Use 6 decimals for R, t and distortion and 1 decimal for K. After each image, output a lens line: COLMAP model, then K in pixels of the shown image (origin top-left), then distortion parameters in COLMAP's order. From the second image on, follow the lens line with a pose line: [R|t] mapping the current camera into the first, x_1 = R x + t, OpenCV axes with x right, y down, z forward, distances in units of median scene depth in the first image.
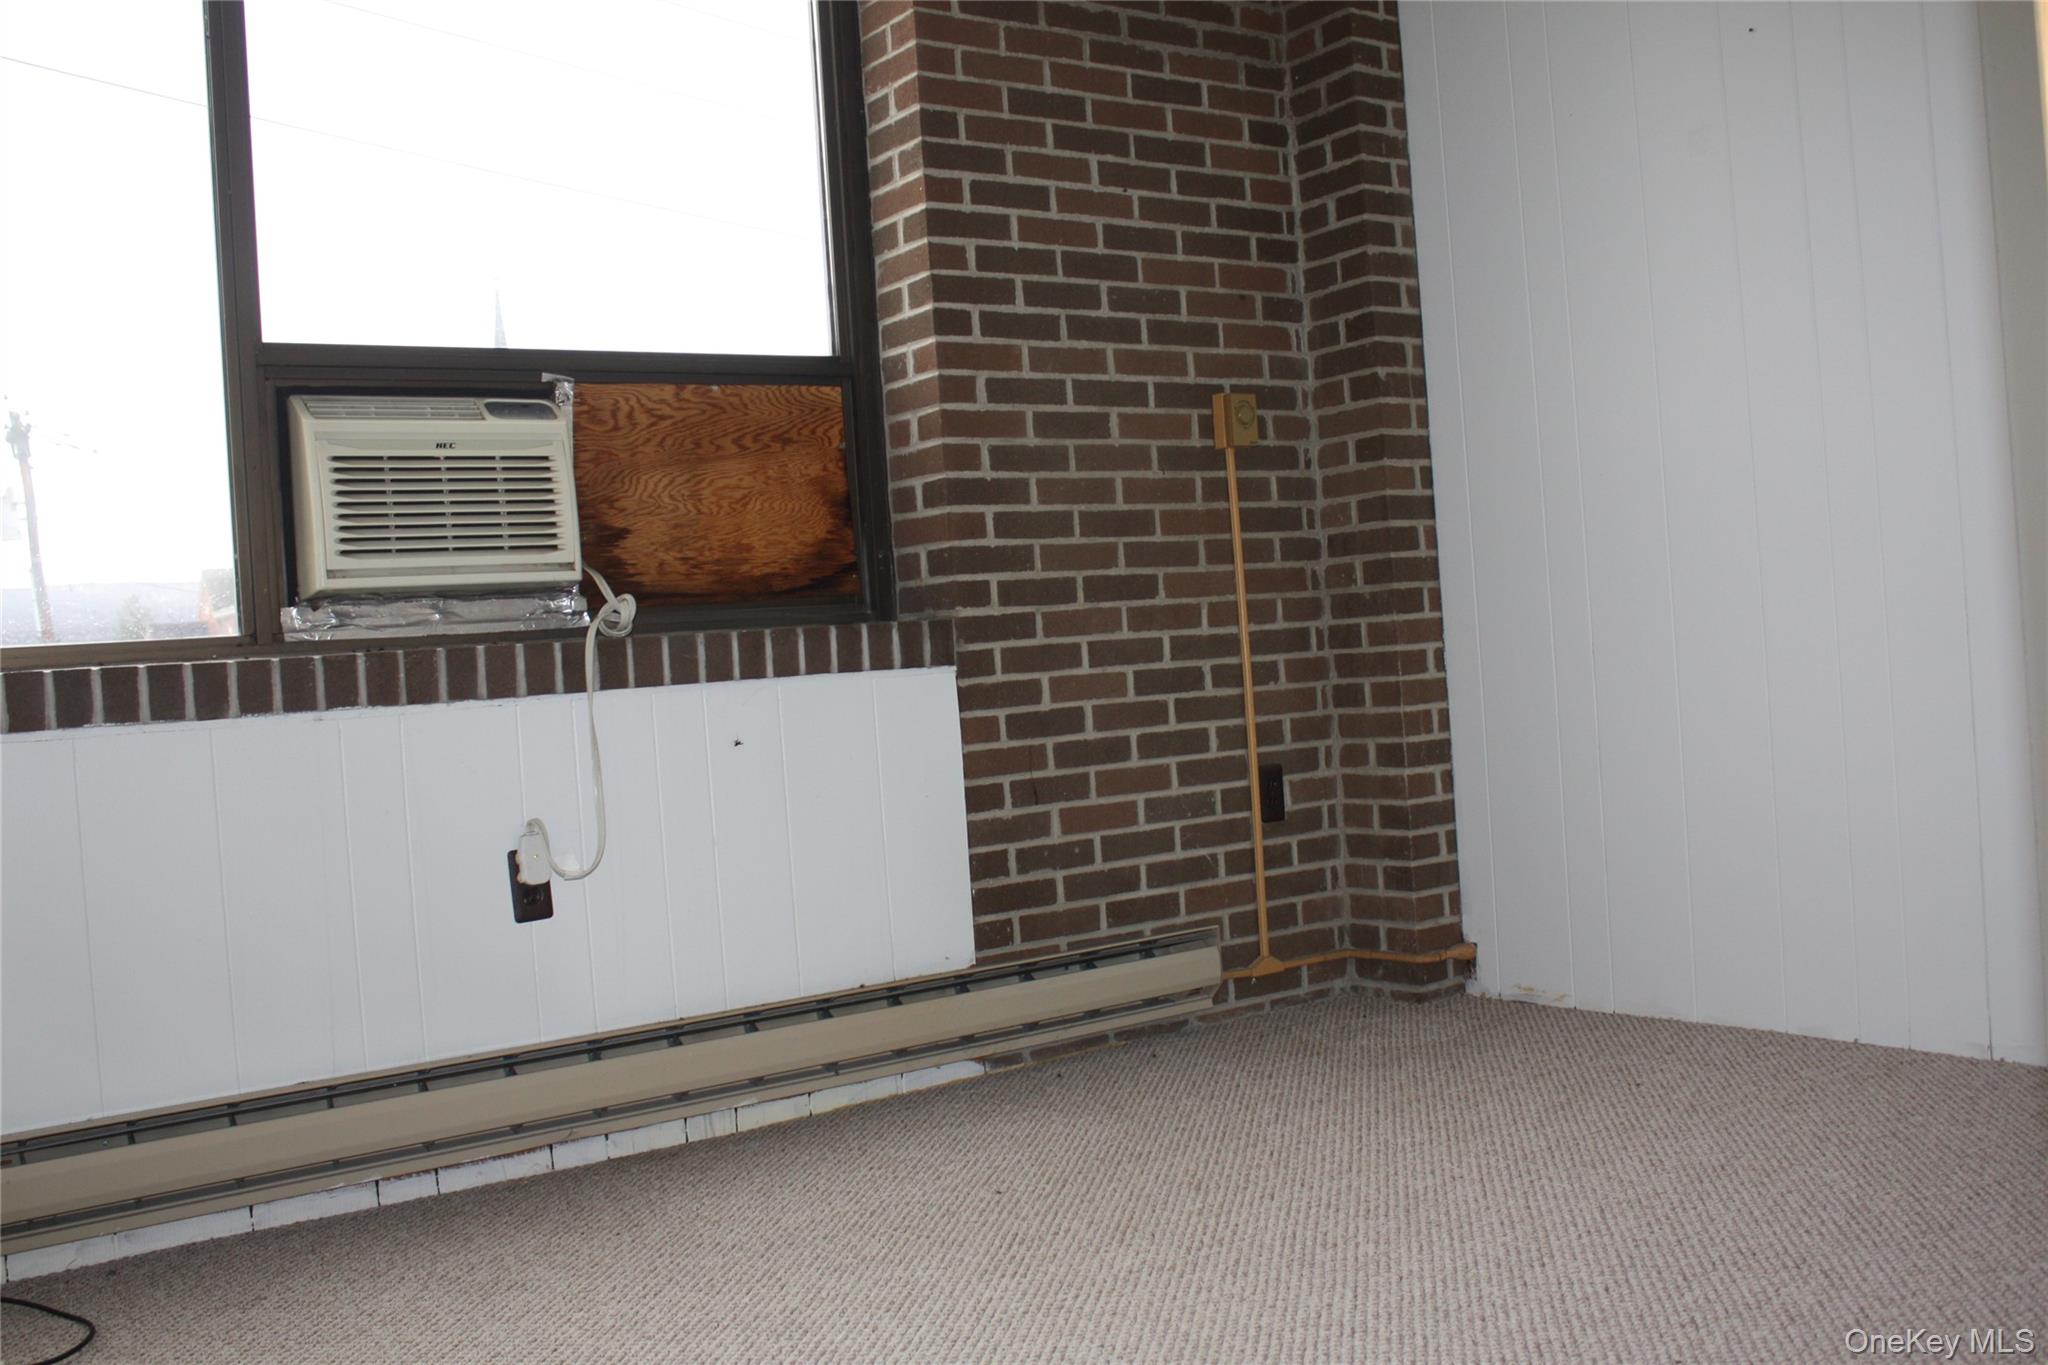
lens RADIAL K [[1935.0, 0, 1024.0], [0, 1935.0, 682.5], [0, 0, 1]] dist [-0.139581, 0.002426]
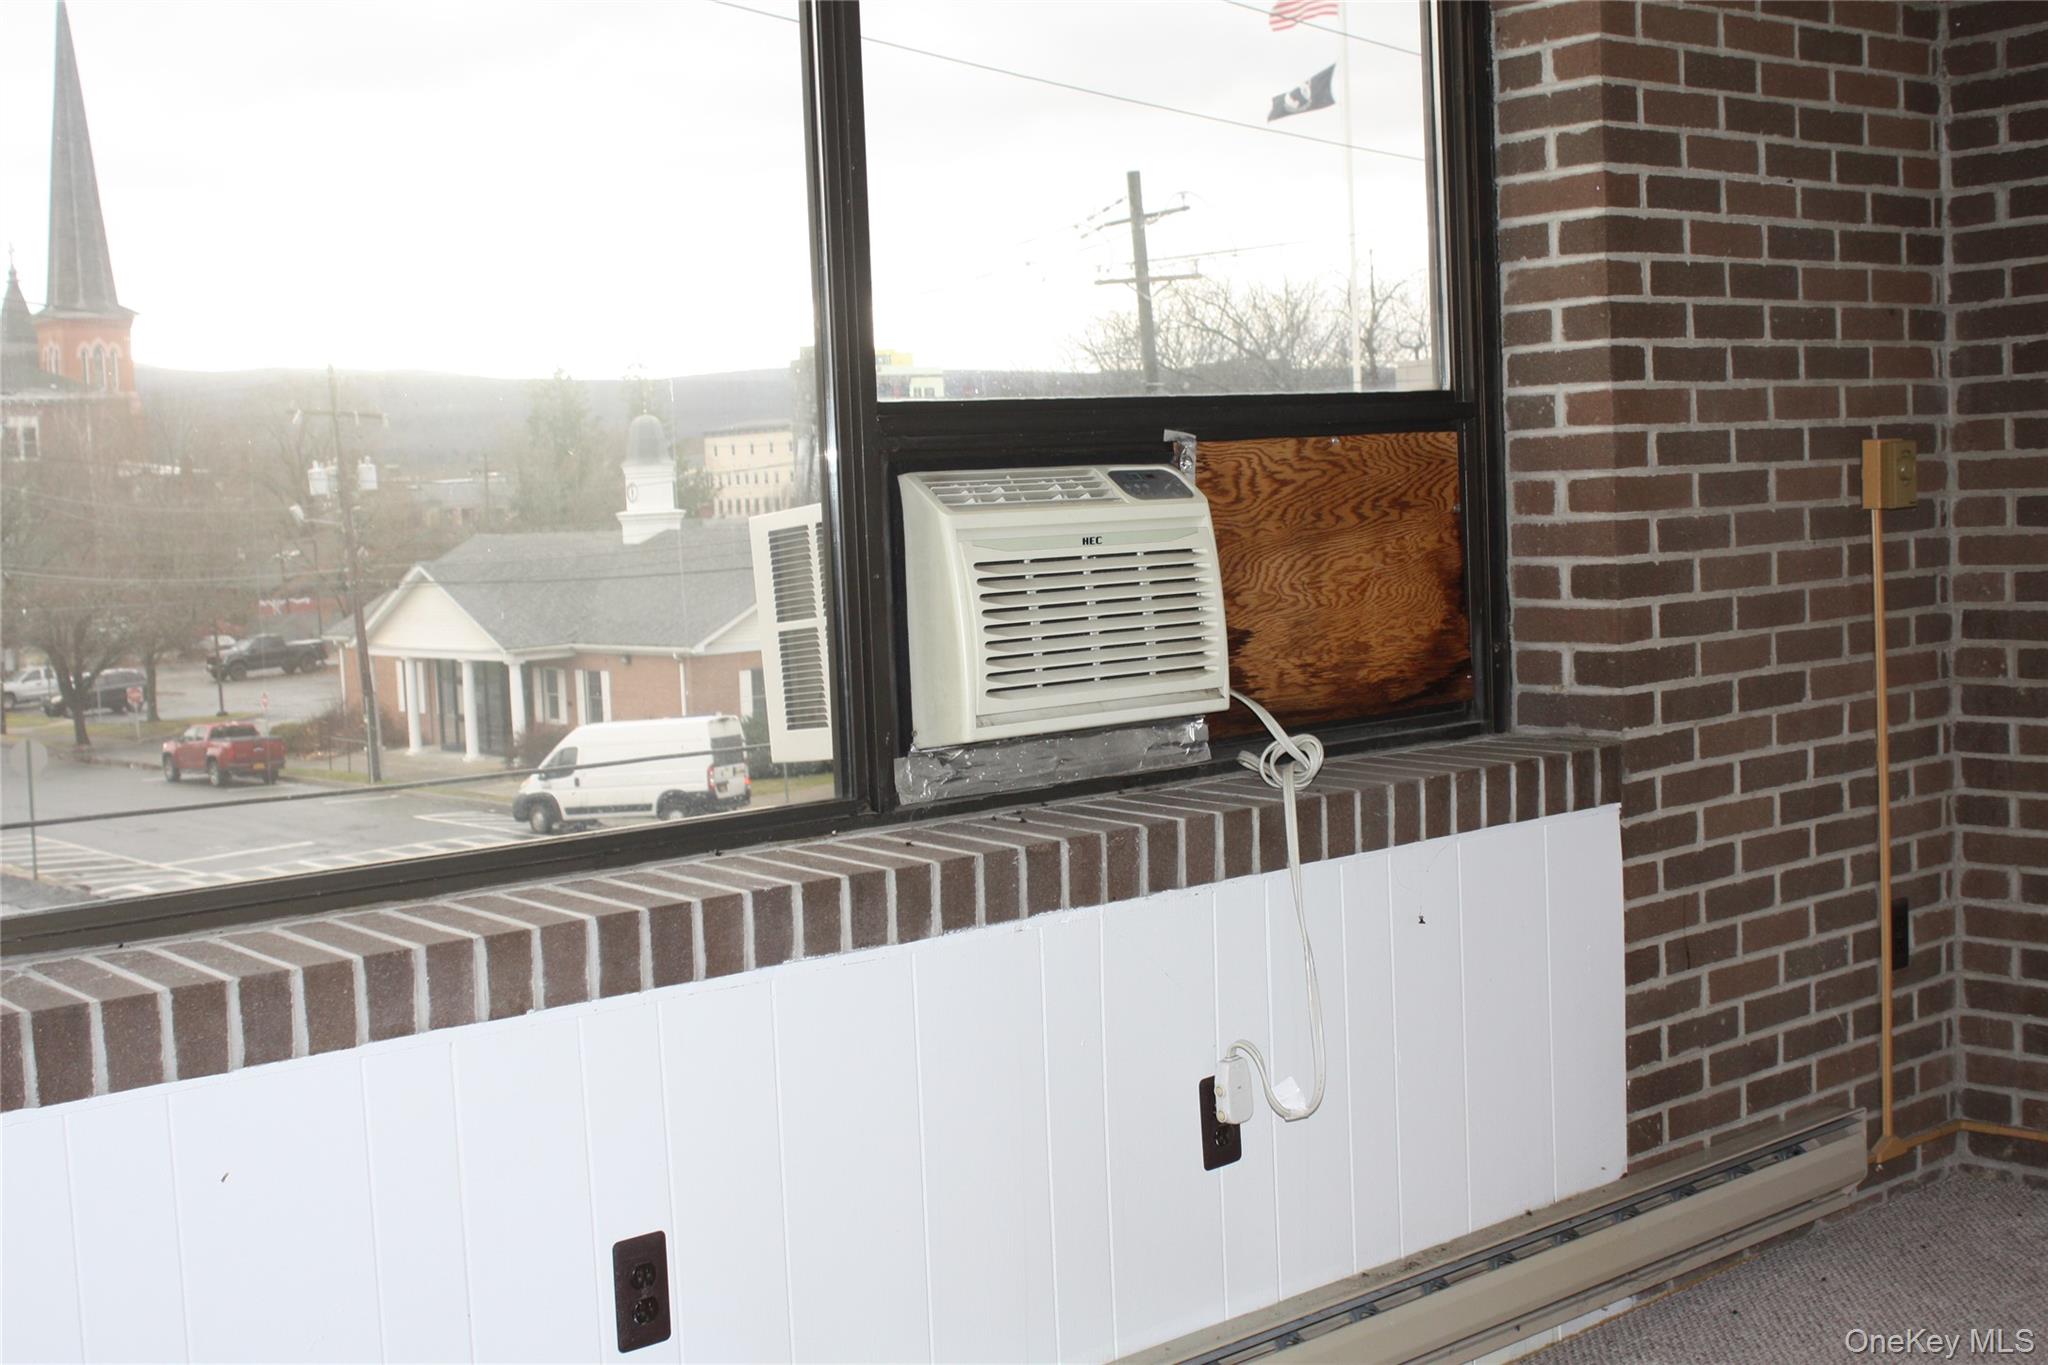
lens RADIAL K [[2538.5, 0, 1024.0], [0, 2538.5, 682.5], [0, 0, 1]] dist [-0.077667, 0.075353]
pose [[0.994903, 0.017117, 0.099378, -0.366582], [-0.022875, 0.998107, 0.057091, -0.106527], [-0.098213, -0.059074, 0.993411, -0.002326]]
